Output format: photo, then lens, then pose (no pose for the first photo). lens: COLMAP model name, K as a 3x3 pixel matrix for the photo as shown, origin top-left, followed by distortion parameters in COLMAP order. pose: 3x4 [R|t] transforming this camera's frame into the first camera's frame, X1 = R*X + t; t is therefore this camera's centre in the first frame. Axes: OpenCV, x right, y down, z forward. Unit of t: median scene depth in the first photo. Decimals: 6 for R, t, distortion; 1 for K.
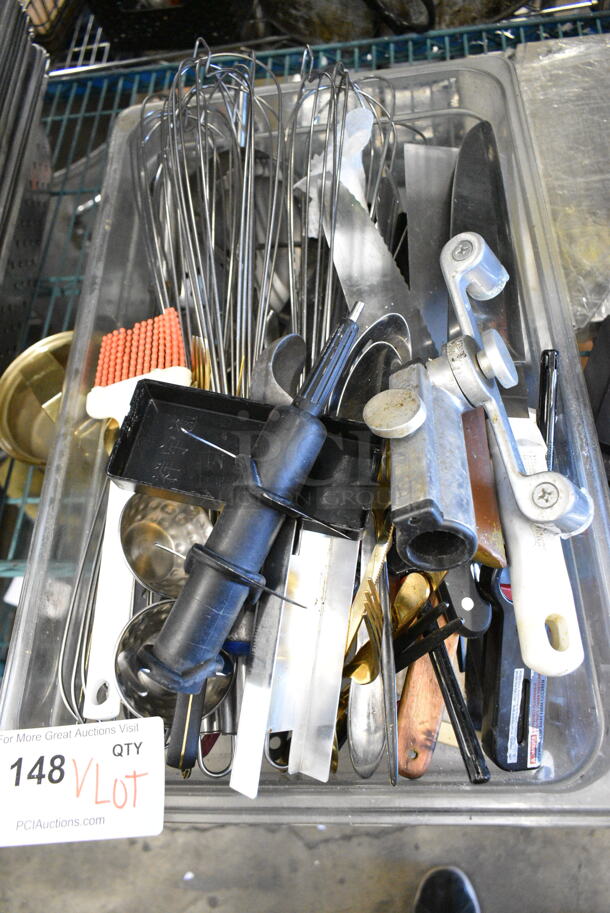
lens RADIAL K [[697.2, 0, 302.6], [0, 697.2, 457.2], [0, 0, 1]] dist [-0.016370, 0.003941]
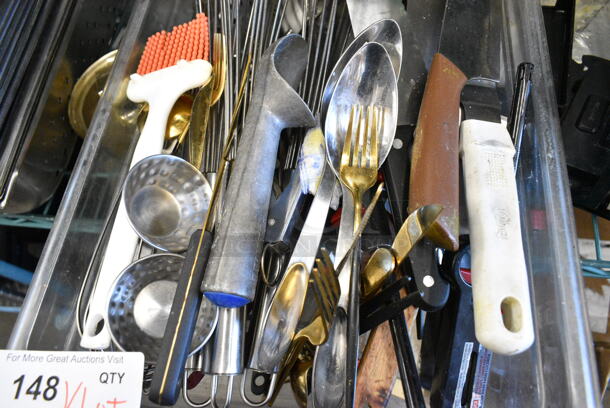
lens RADIAL K [[465.8, 0, 306.4], [0, 465.8, 203.7], [0, 0, 1]] dist [-0.016370, 0.003941]
pose [[0.994959, 0.087084, -0.049725, 0.066251], [-0.084649, 0.995199, 0.049134, 0.065838], [0.053765, -0.044677, 0.997554, 0.244576]]
